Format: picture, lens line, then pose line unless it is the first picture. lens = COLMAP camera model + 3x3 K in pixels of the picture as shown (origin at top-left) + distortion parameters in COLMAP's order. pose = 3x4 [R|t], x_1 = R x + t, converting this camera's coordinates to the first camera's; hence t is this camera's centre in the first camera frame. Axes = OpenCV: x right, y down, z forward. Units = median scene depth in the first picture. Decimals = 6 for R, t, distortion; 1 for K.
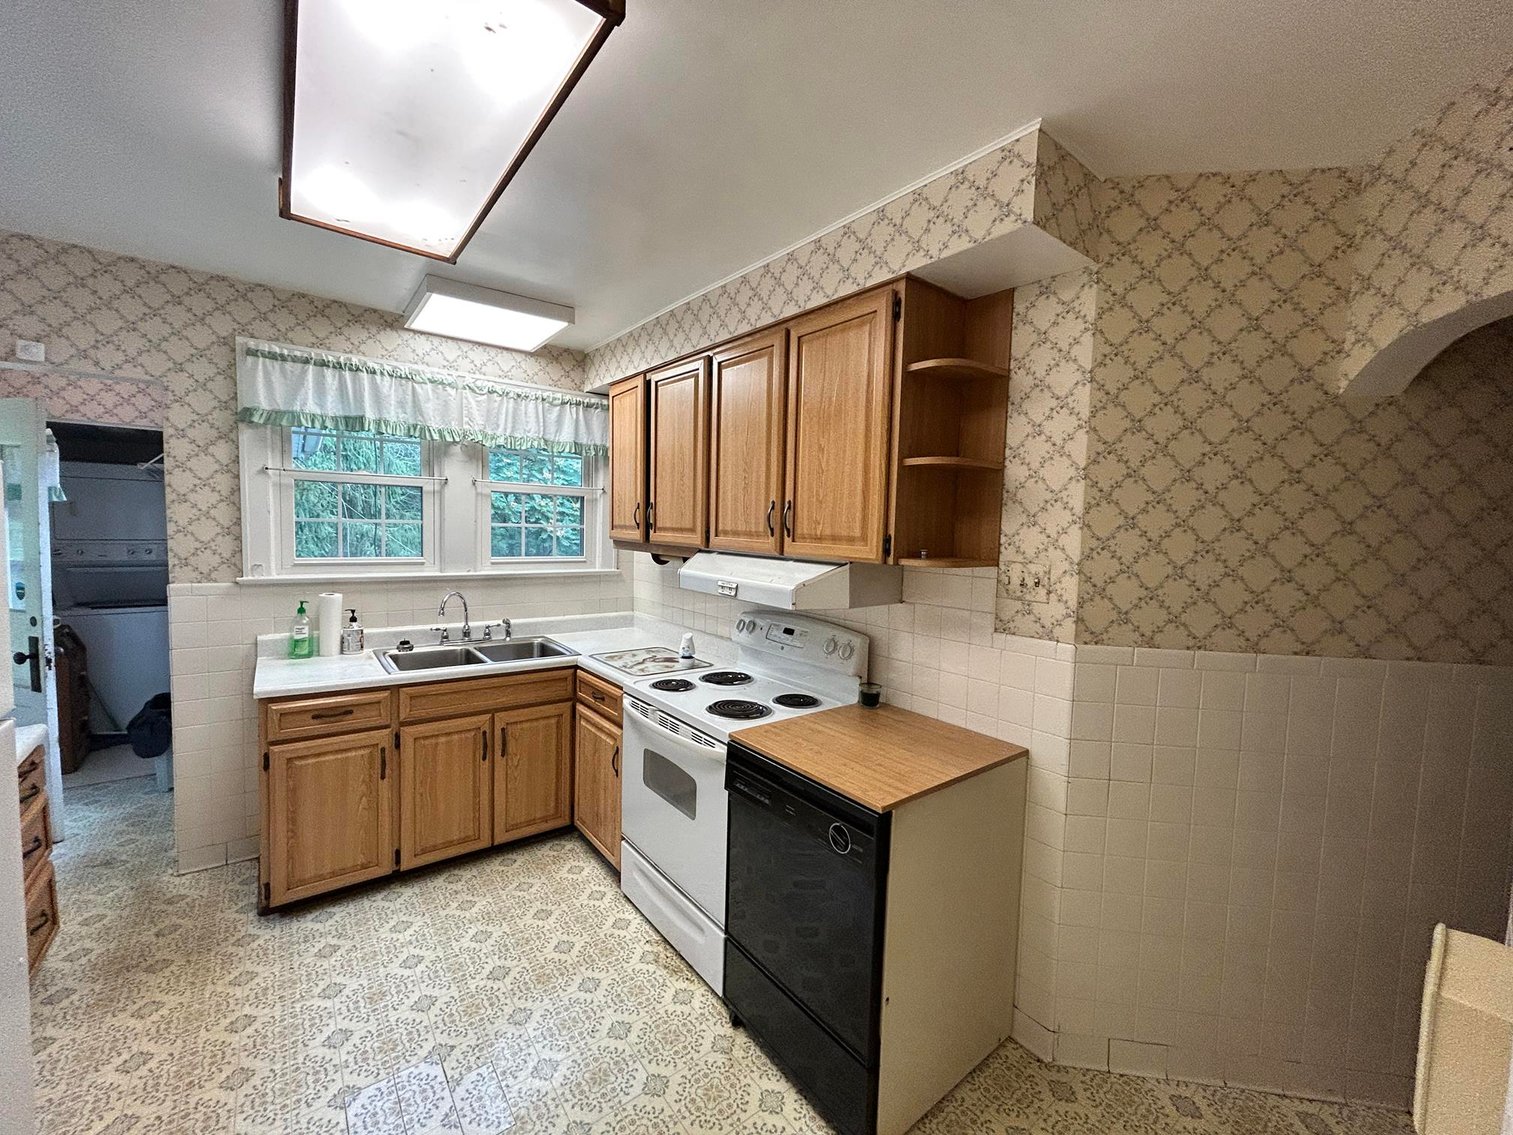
lens RADIAL K [[610.5, 0, 755.5], [0, 610.5, 564.3], [0, 0, 1]] dist [-0.004694, 0.002390]
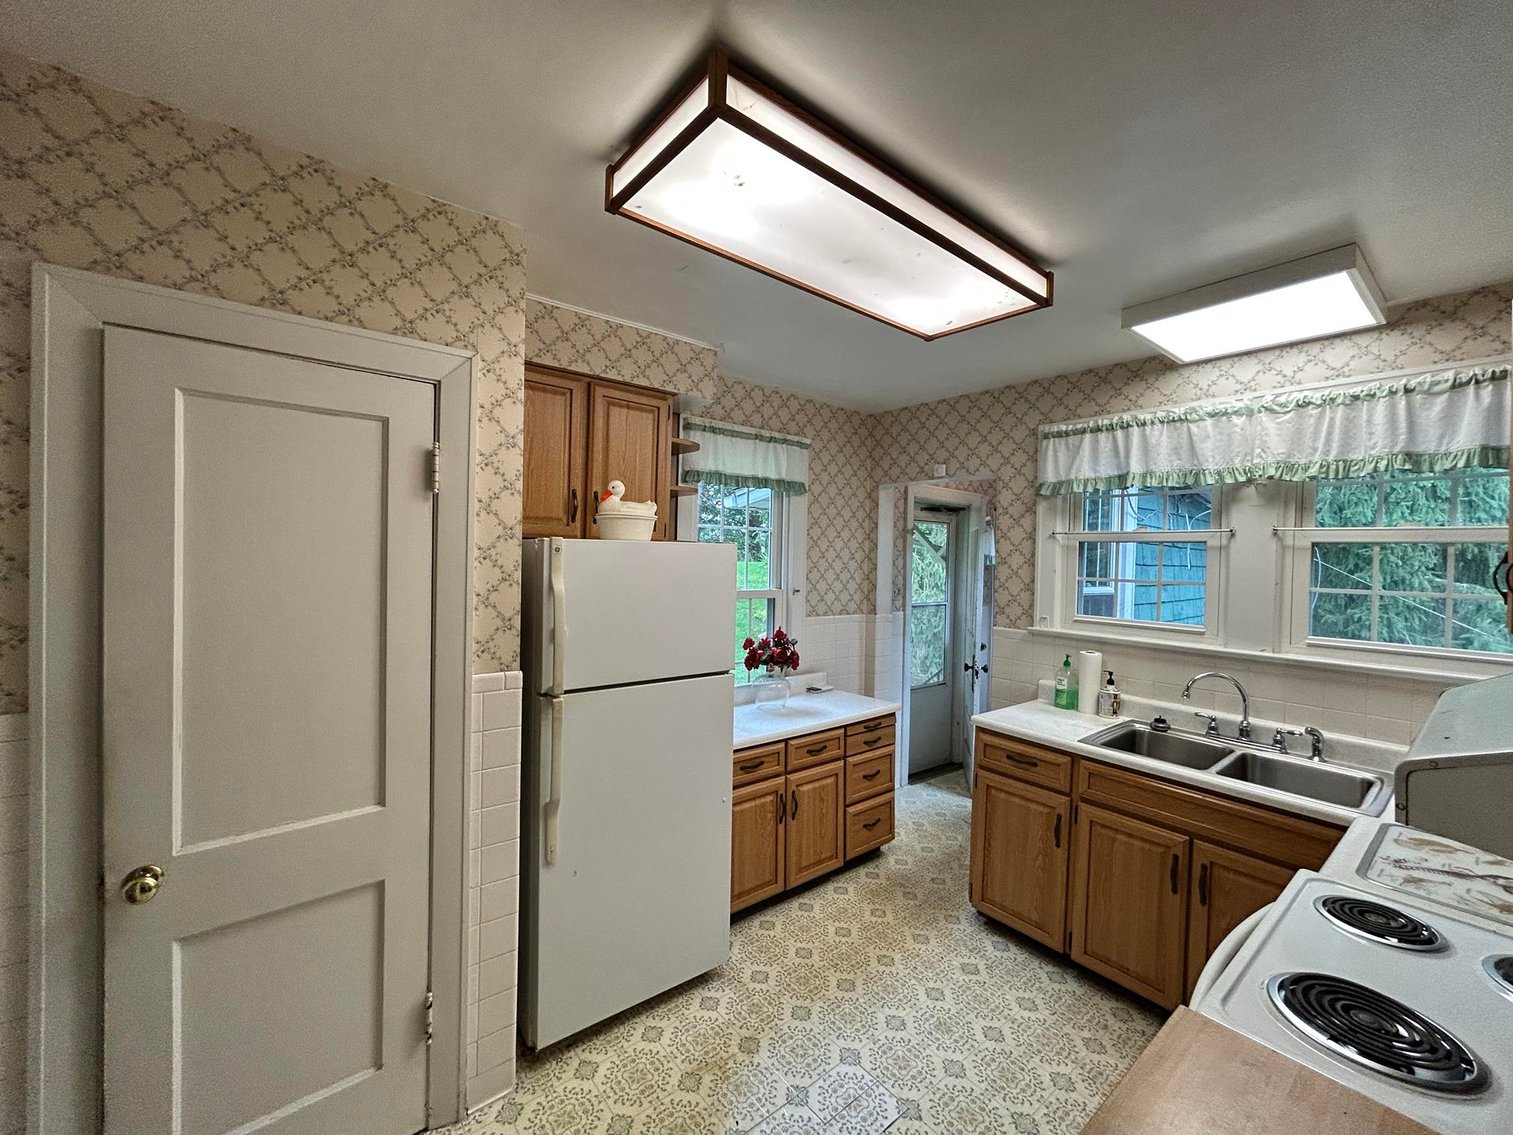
lens RADIAL K [[610.5, 0, 755.5], [0, 610.5, 563.4], [0, 0, 1]] dist [-0.004694, 0.002390]
pose [[0.011220, -0.015978, -0.999809, 0.320779], [-0.090132, 0.995786, -0.016925, -0.031396], [0.995867, 0.090305, 0.009733, 0.430000]]
